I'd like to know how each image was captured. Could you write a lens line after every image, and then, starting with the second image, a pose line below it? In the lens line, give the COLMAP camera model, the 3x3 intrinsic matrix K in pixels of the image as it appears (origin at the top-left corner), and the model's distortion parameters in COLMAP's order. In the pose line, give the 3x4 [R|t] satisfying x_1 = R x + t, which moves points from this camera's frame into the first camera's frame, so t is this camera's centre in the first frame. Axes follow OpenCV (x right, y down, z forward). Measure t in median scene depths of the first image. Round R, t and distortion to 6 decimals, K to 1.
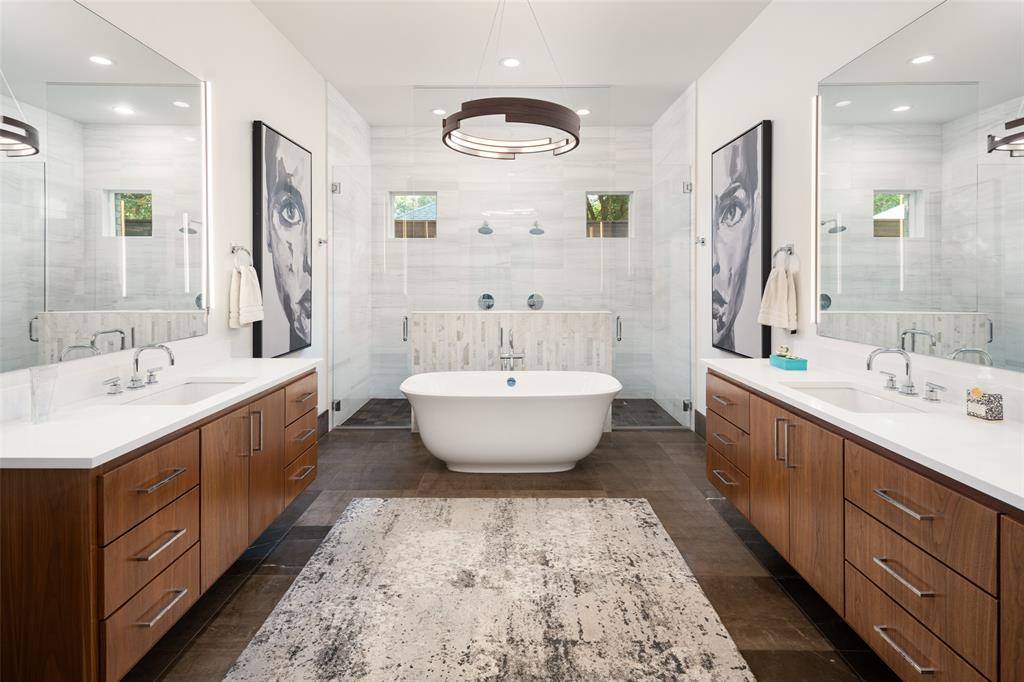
lens RADIAL K [[499.4, 0, 511.9], [0, 499.4, 283.0], [0, 0, 1]] dist [0.001086, 0.000280]
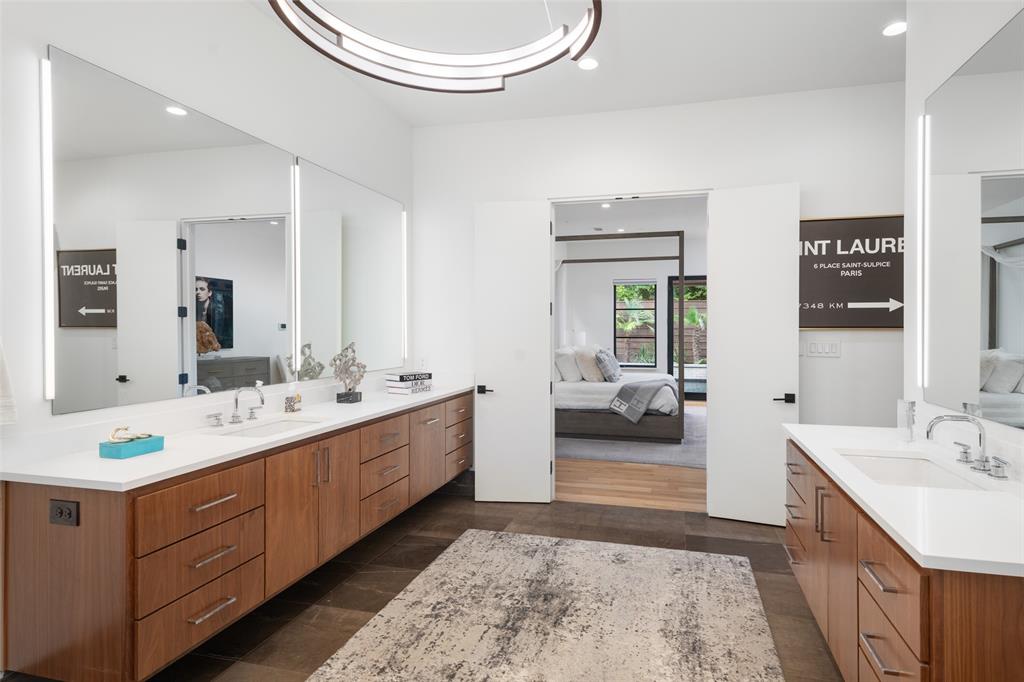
lens RADIAL K [[501.8, 0, 514.0], [0, 501.8, 332.5], [0, 0, 1]] dist [-0.000302, 0.000059]
pose [[-0.950188, -0.003139, 0.311663, -0.304267], [0.001134, 0.999908, 0.013529, -0.029875], [-0.311677, 0.013208, -0.950096, 2.165779]]
